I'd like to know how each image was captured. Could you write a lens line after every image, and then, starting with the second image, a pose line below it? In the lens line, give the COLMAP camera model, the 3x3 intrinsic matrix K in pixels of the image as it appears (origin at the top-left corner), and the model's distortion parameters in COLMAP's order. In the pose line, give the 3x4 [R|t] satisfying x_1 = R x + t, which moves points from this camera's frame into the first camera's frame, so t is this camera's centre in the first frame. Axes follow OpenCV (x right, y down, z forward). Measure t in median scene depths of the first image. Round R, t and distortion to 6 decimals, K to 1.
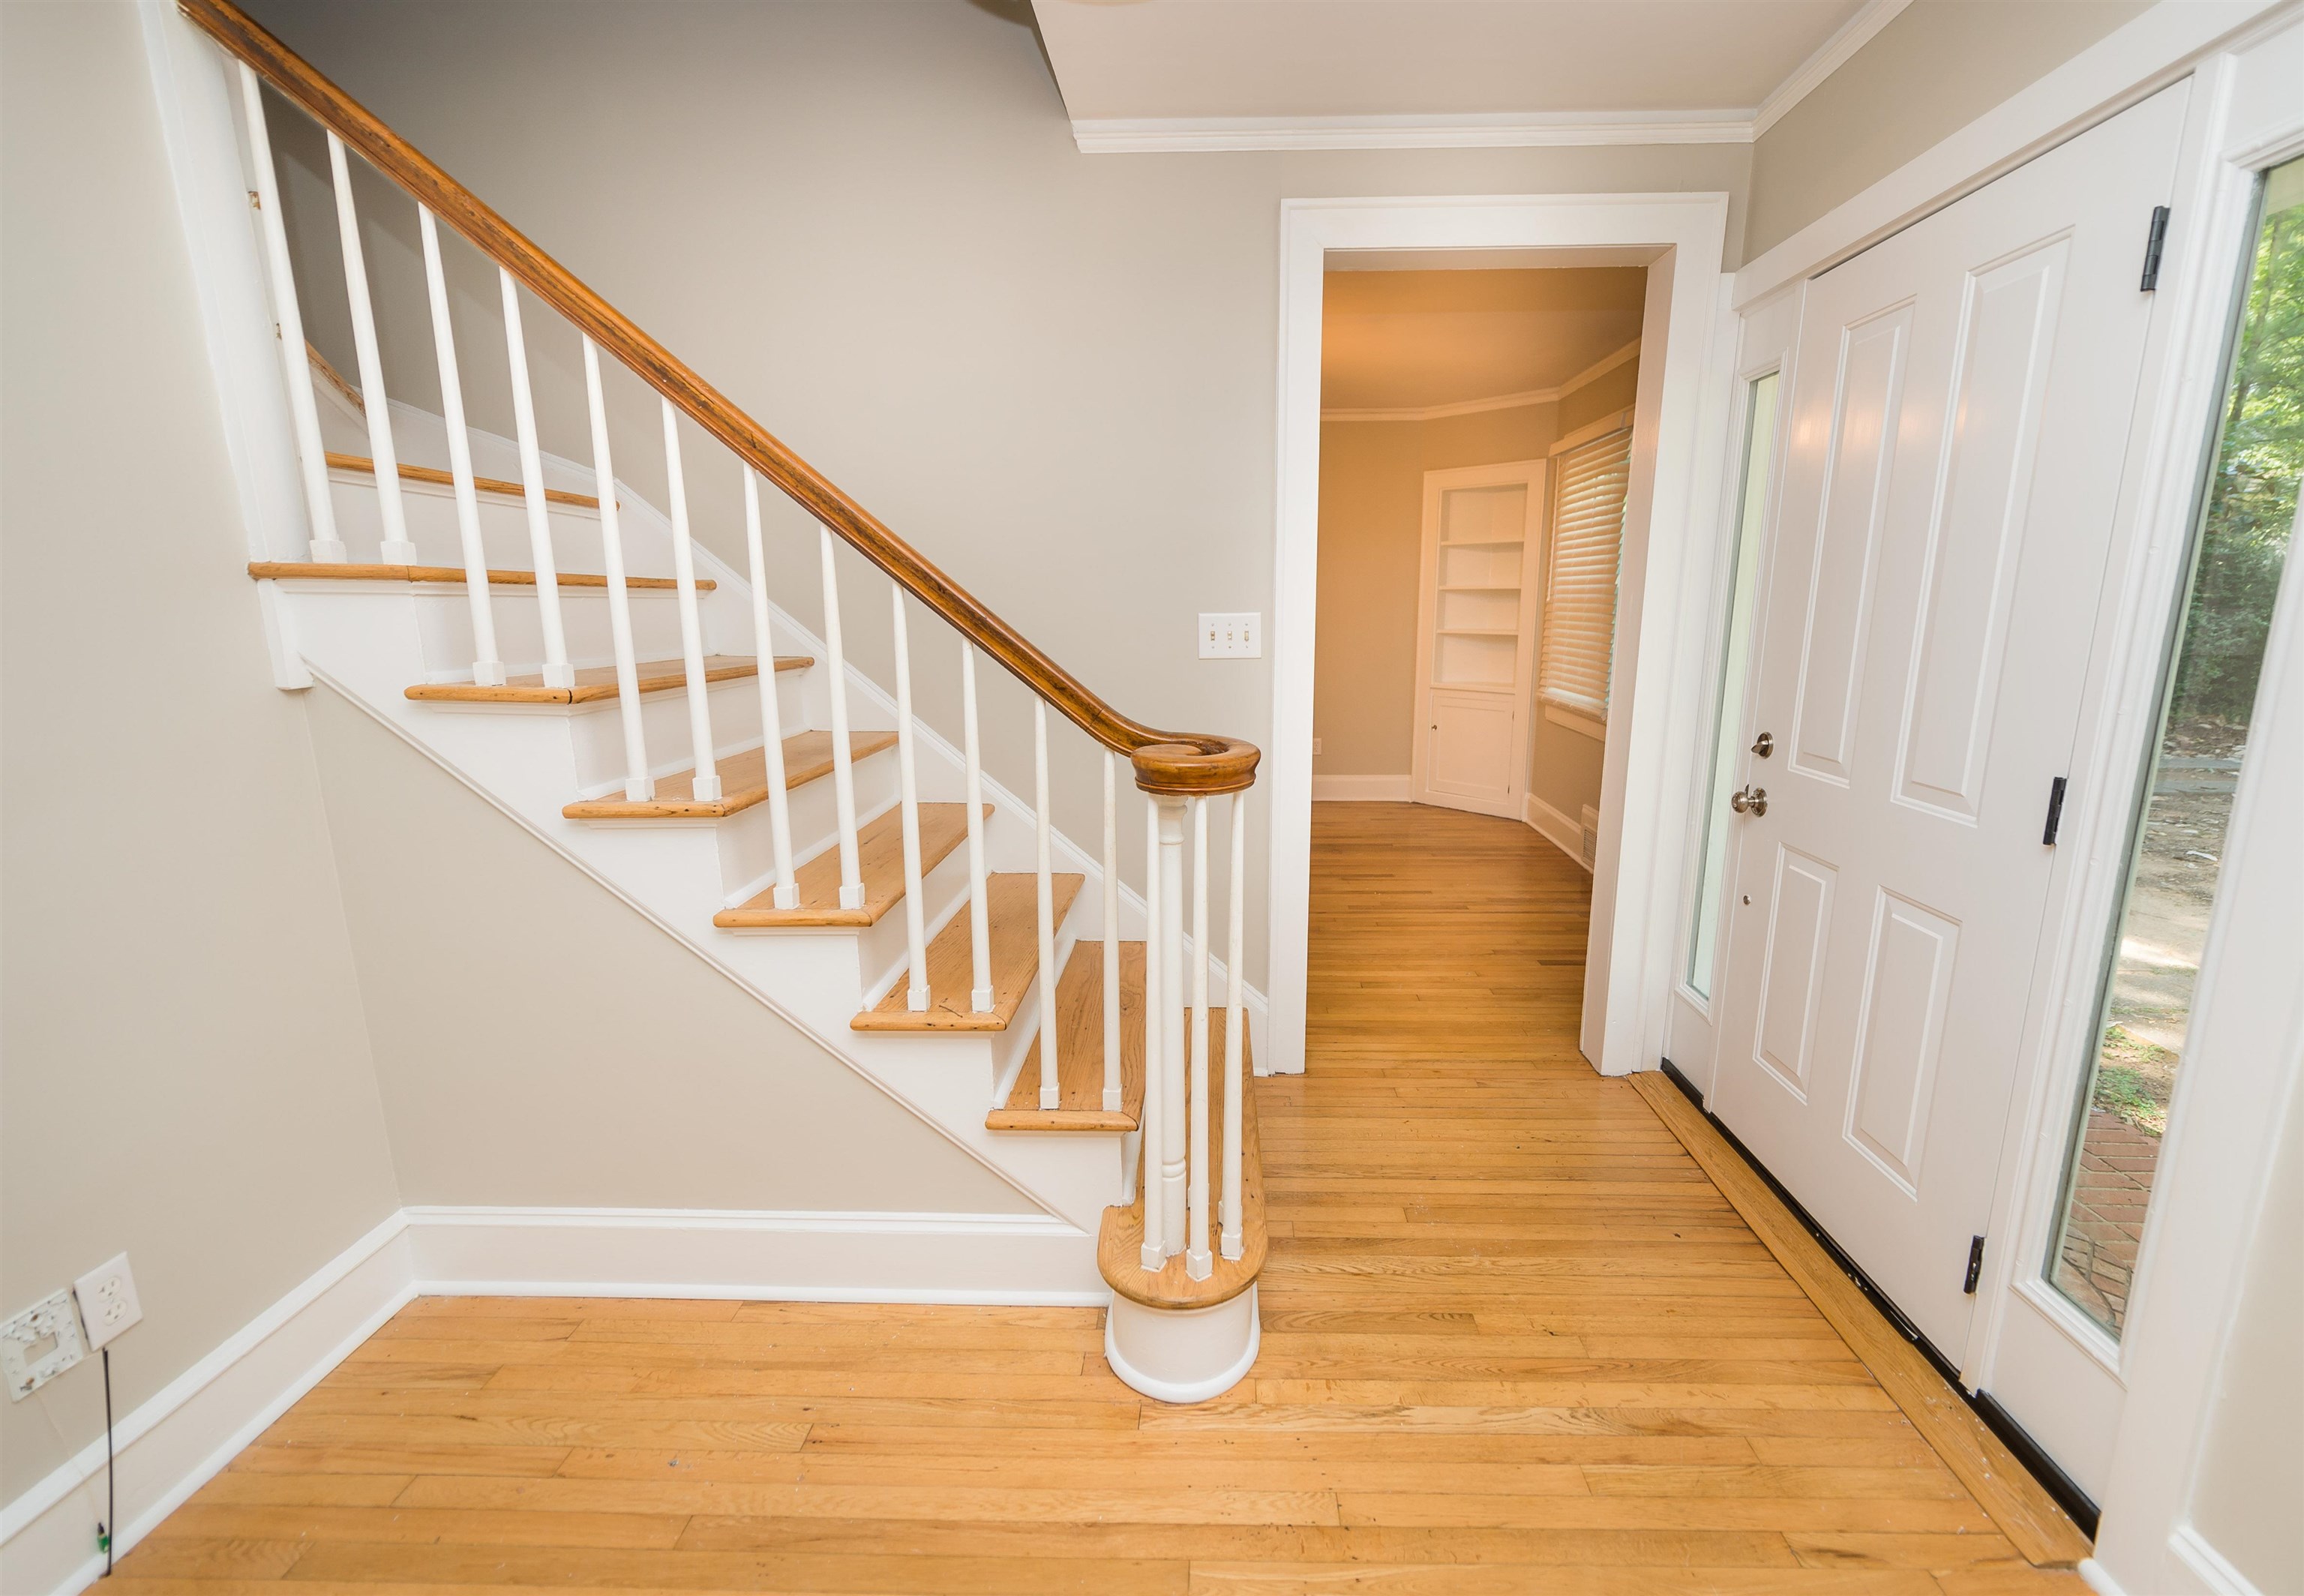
lens RADIAL K [[1025.1, 0, 1159.5], [0, 1025.1, 788.8], [0, 0, 1]] dist [0.002210, -0.000508]
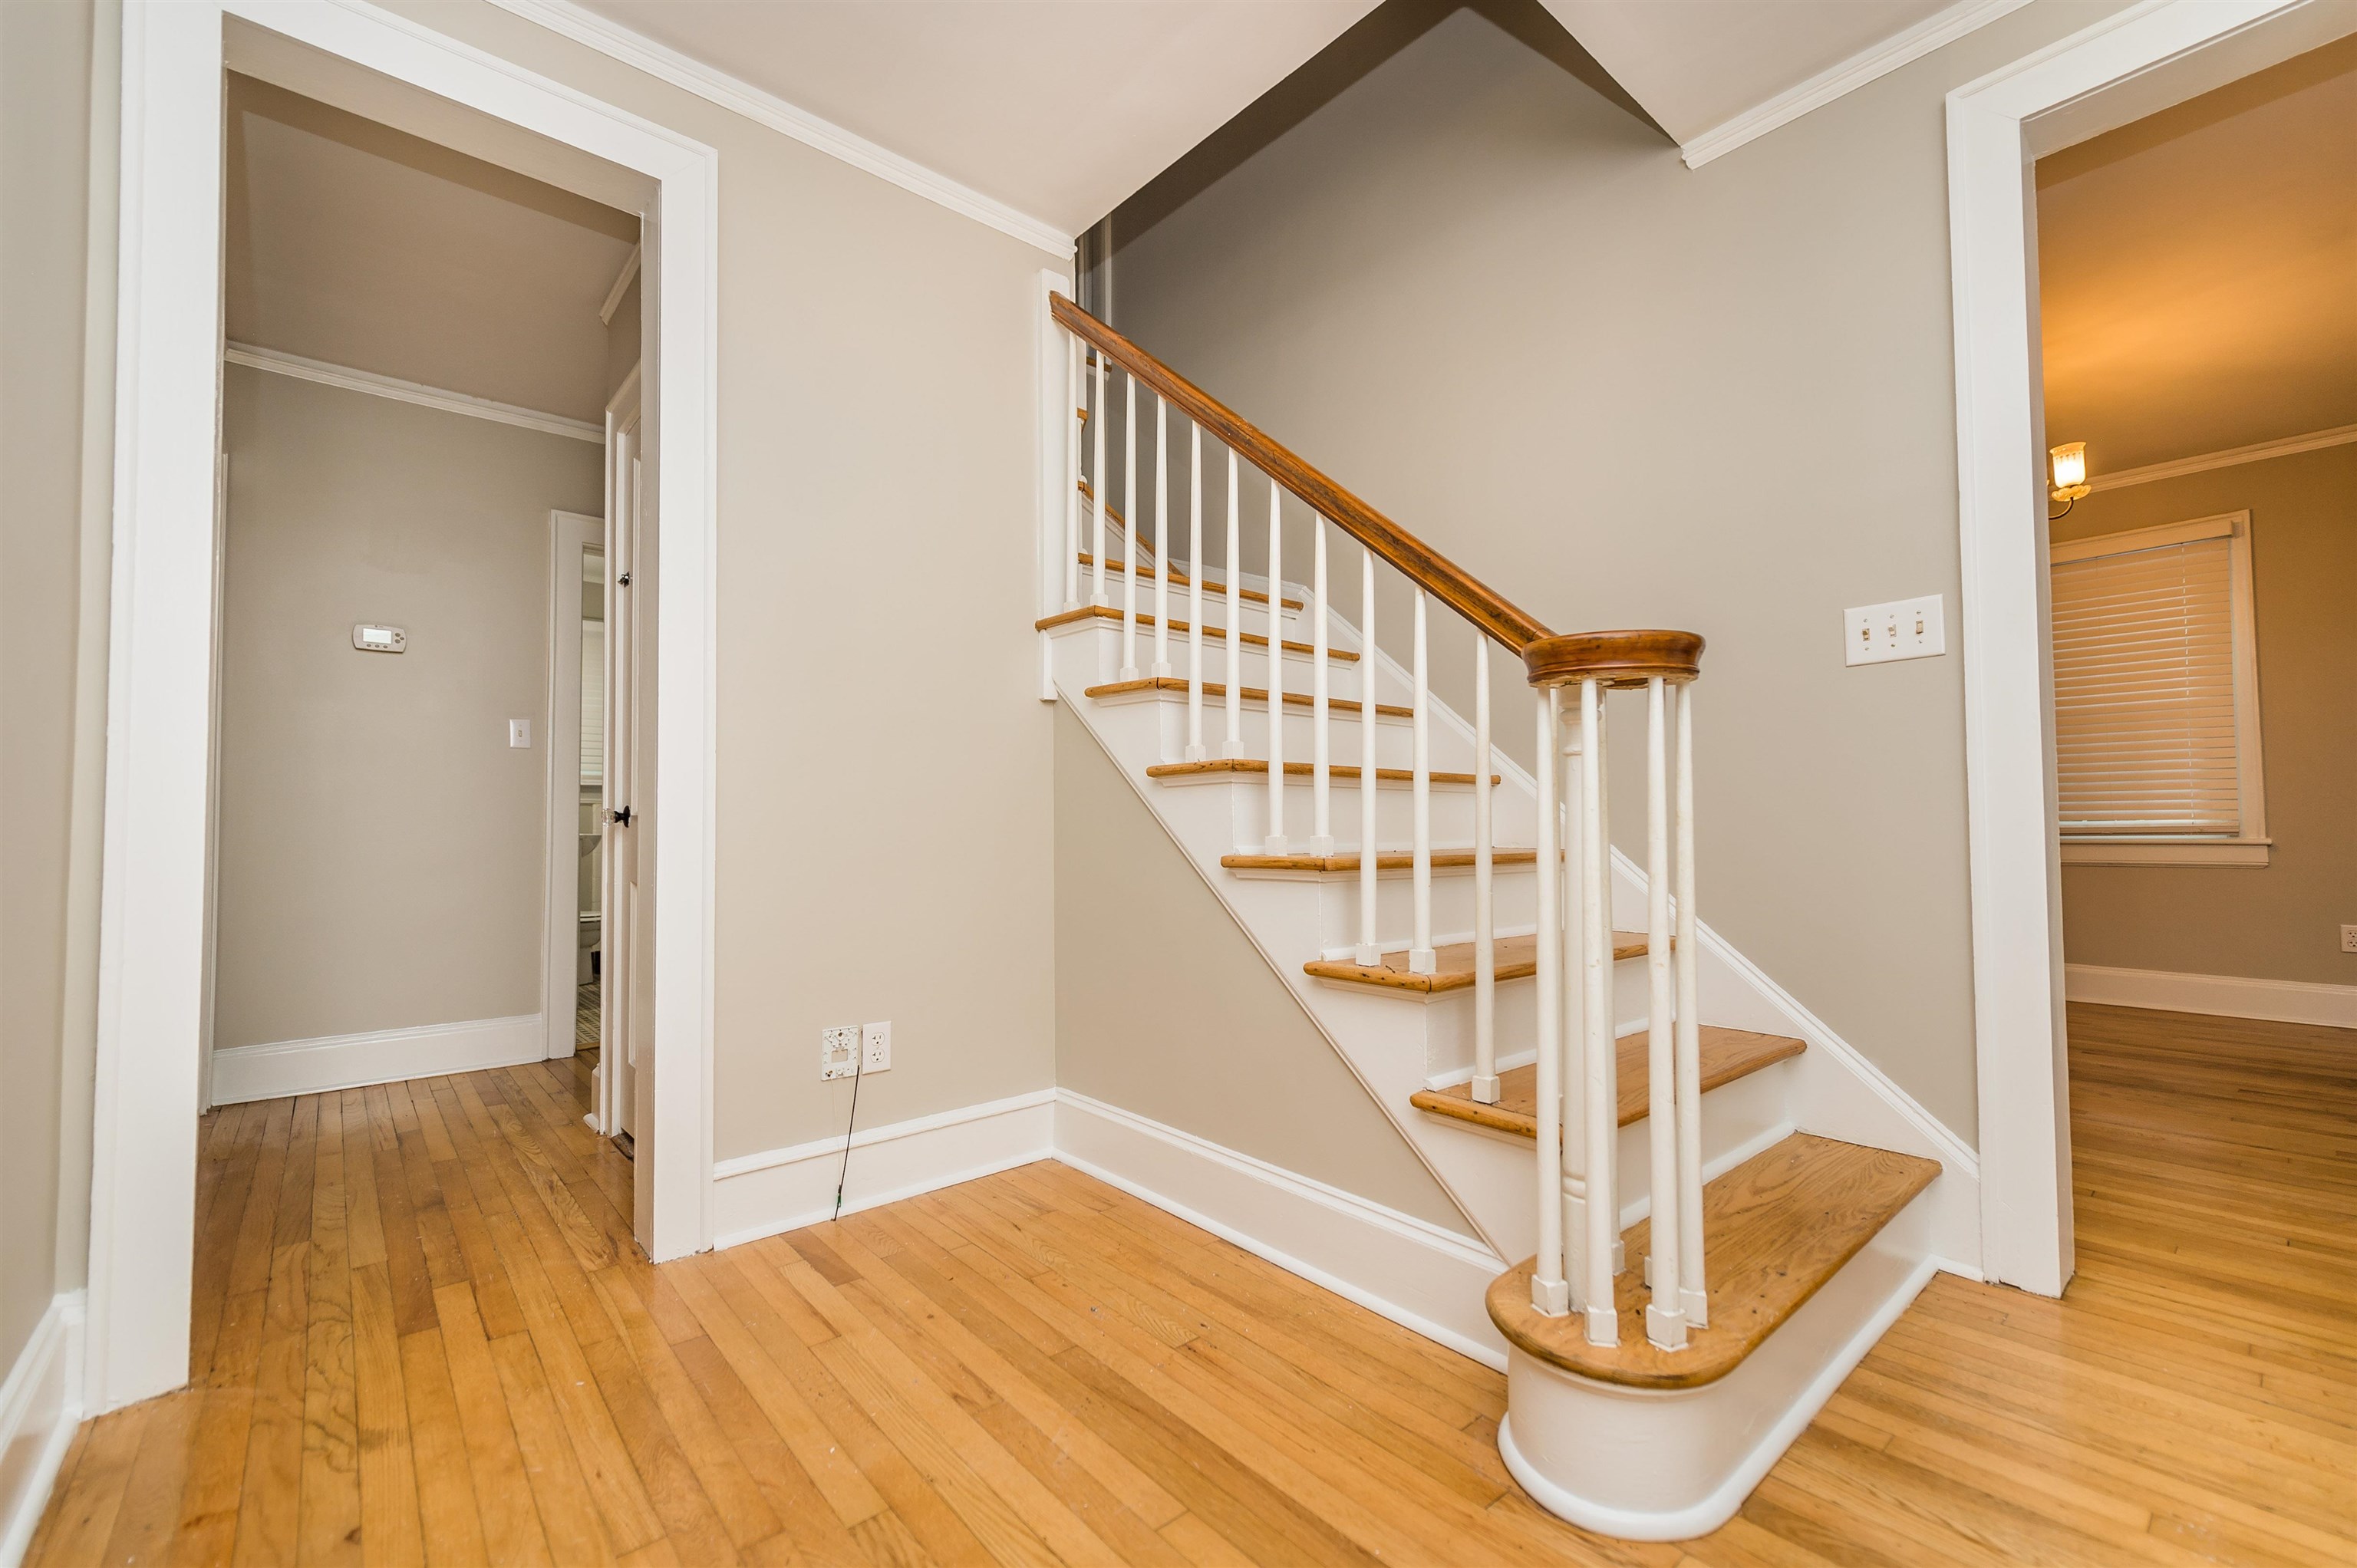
lens RADIAL K [[977.4, 0, 1171.1], [0, 977.4, 795.4], [0, 0, 1]] dist [0.007794, 0.000014]
pose [[0.663054, -0.022511, -0.748233, 0.378280], [-0.157693, 0.972917, -0.169012, 0.264445], [0.731773, 0.230055, 0.641547, 0.233780]]
